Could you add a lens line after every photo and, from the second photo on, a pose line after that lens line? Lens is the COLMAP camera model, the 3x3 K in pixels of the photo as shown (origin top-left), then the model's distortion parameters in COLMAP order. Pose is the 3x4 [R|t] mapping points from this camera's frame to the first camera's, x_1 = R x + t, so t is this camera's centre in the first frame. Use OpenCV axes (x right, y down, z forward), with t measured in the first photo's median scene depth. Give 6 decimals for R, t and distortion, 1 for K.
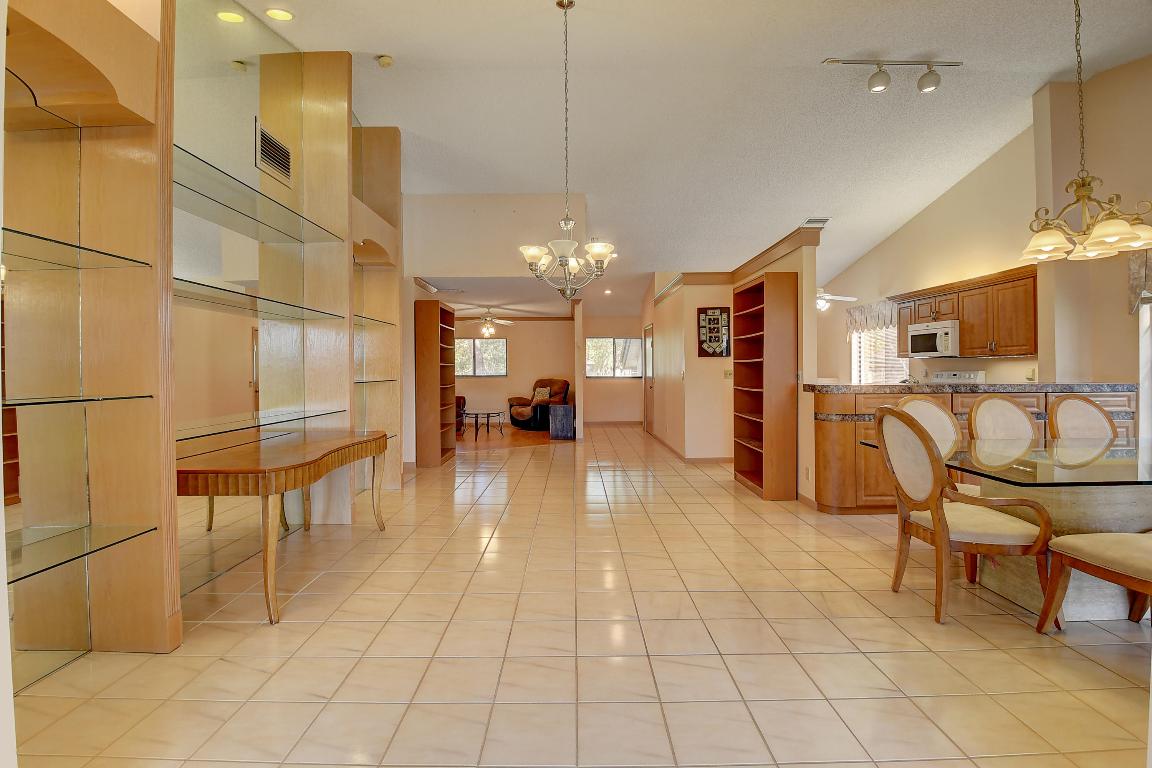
lens RADIAL K [[508.6, 0, 562.5], [0, 508.6, 370.8], [0, 0, 1]] dist [-0.009338, -0.011702]
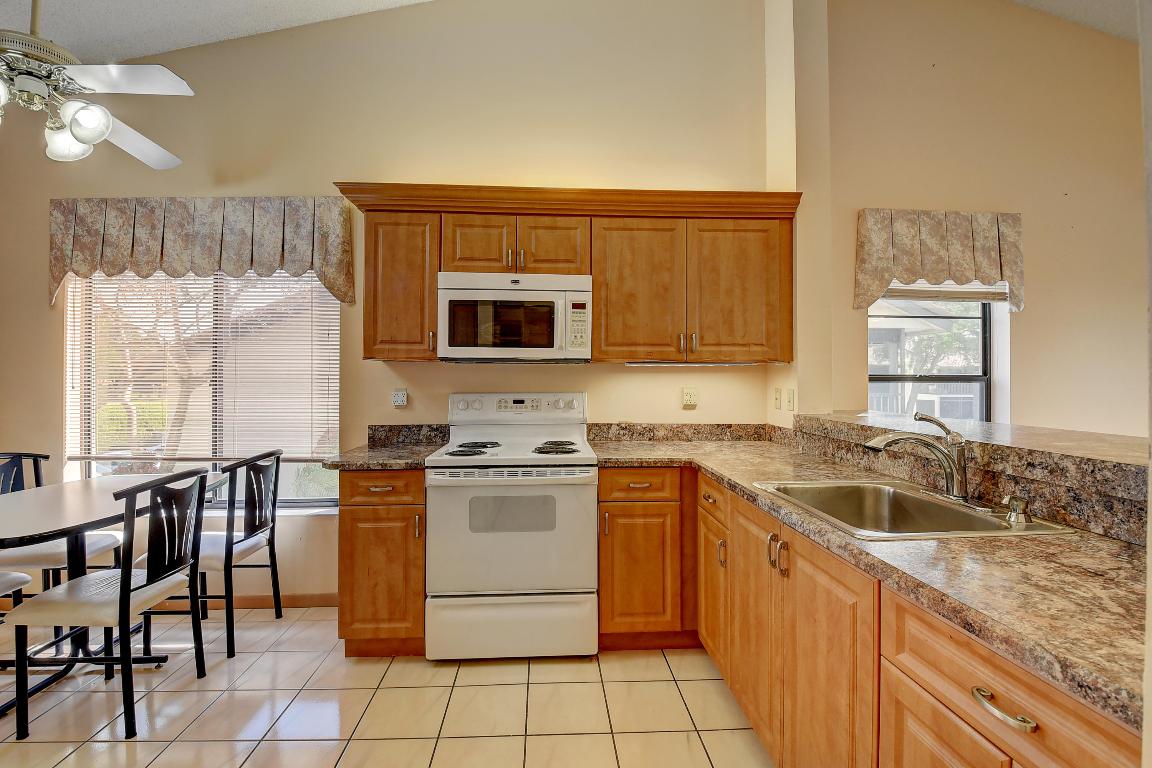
lens RADIAL K [[508.6, 0, 573.8], [0, 508.6, 370.5], [0, 0, 1]] dist [-0.009338, -0.011702]
pose [[-0.084502, 0.017785, 0.996265, 0.361130], [0.003185, 0.999840, -0.017578, -0.012720], [-0.996418, 0.001688, -0.084545, 1.103232]]
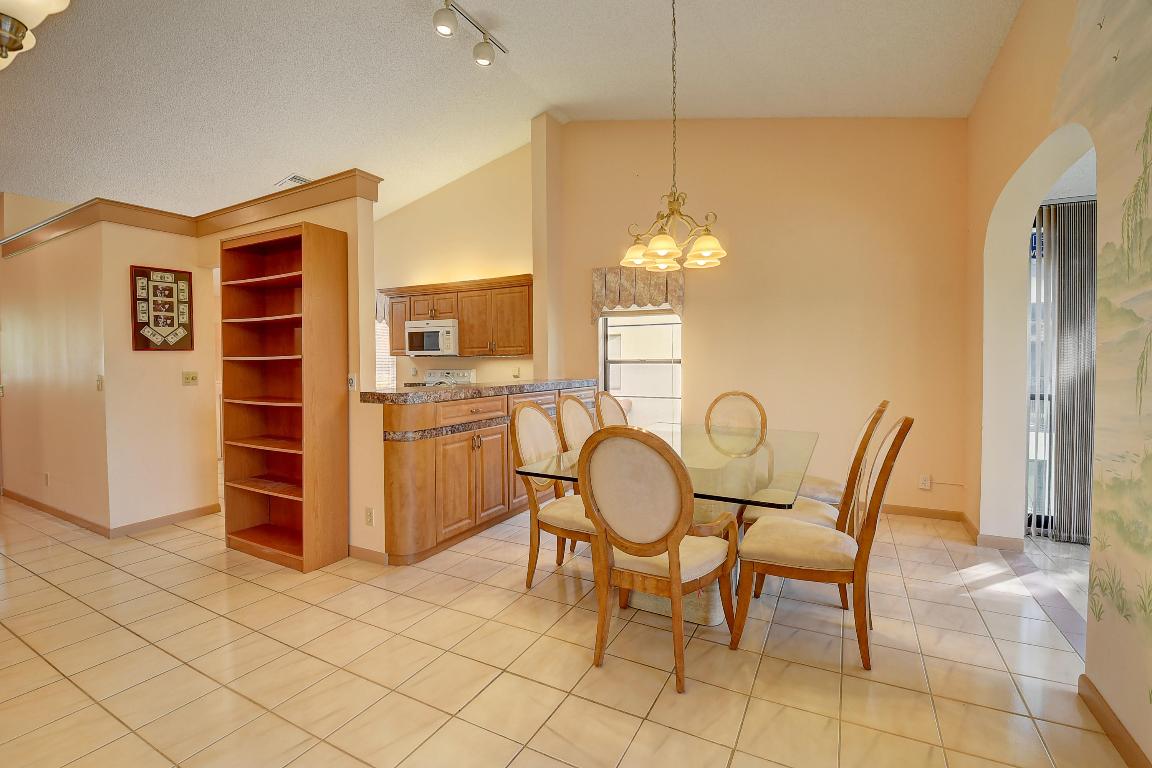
lens RADIAL K [[508.6, 0, 573.3], [0, 508.6, 372.0], [0, 0, 1]] dist [-0.009338, -0.011702]
pose [[0.458328, -0.014938, 0.888658, -0.015693], [0.005976, 0.999888, 0.013725, -0.008337], [-0.888763, -0.000980, 0.458366, 0.341506]]
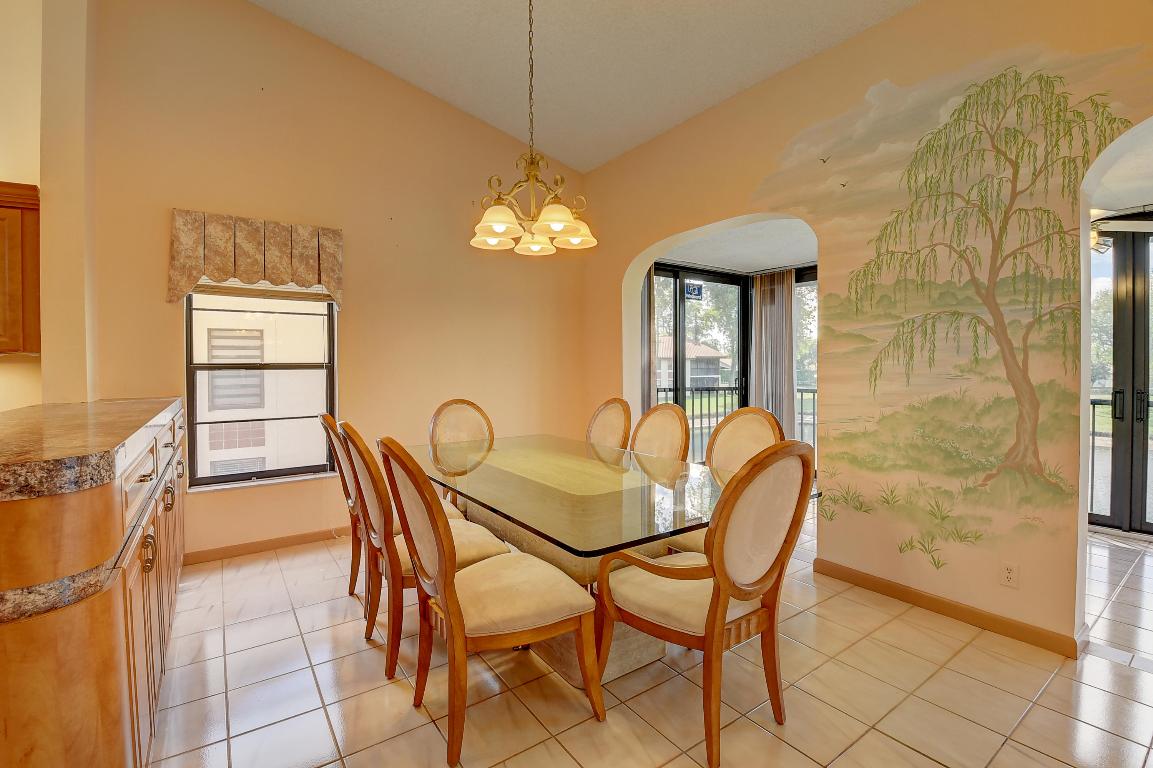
lens RADIAL K [[509.0, 0, 570.7], [0, 509.0, 366.8], [0, 0, 1]] dist [-0.009338, -0.011702]
pose [[-0.585789, 0.002299, 0.810460, 0.142524], [0.010271, 0.999937, 0.004588, -0.011409], [-0.810398, 0.011012, -0.585776, 0.723920]]
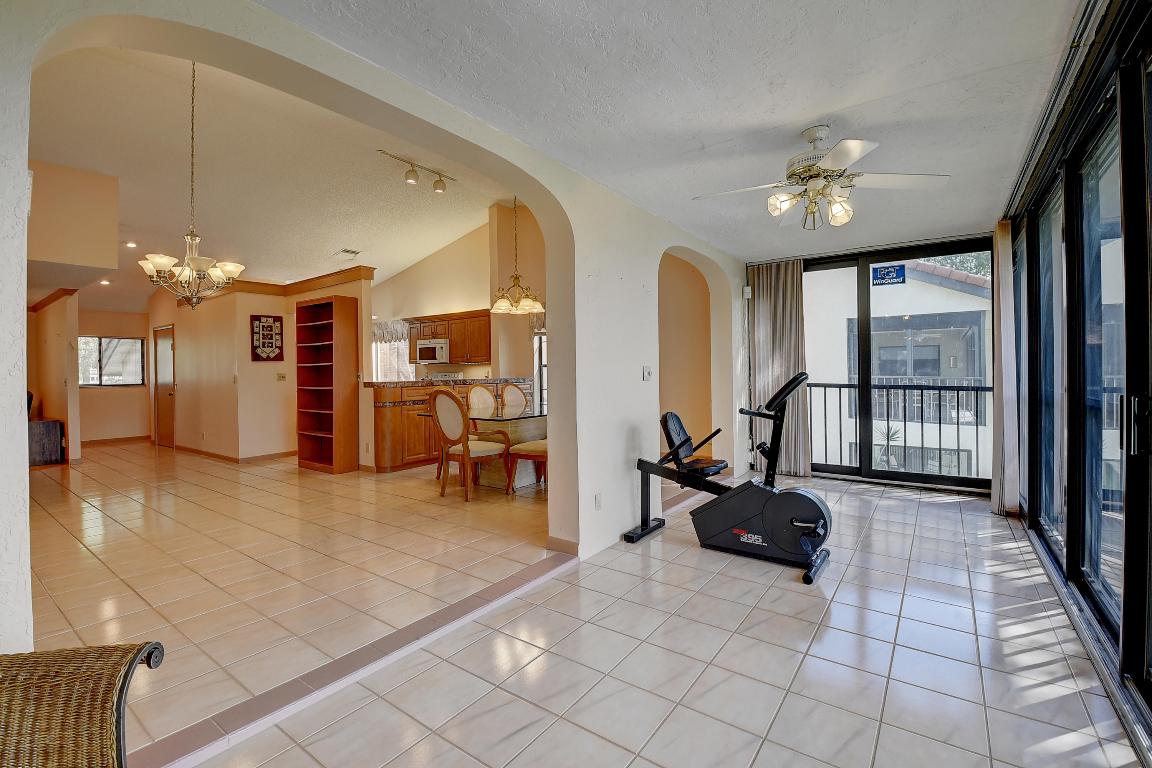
lens RADIAL K [[508.6, 0, 579.2], [0, 508.6, 370.8], [0, 0, 1]] dist [-0.009338, -0.011702]
pose [[0.568466, -0.002212, 0.822704, -0.253683], [0.014110, 0.999876, -0.007061, 0.011539], [-0.822586, 0.015622, 0.568426, -0.193814]]
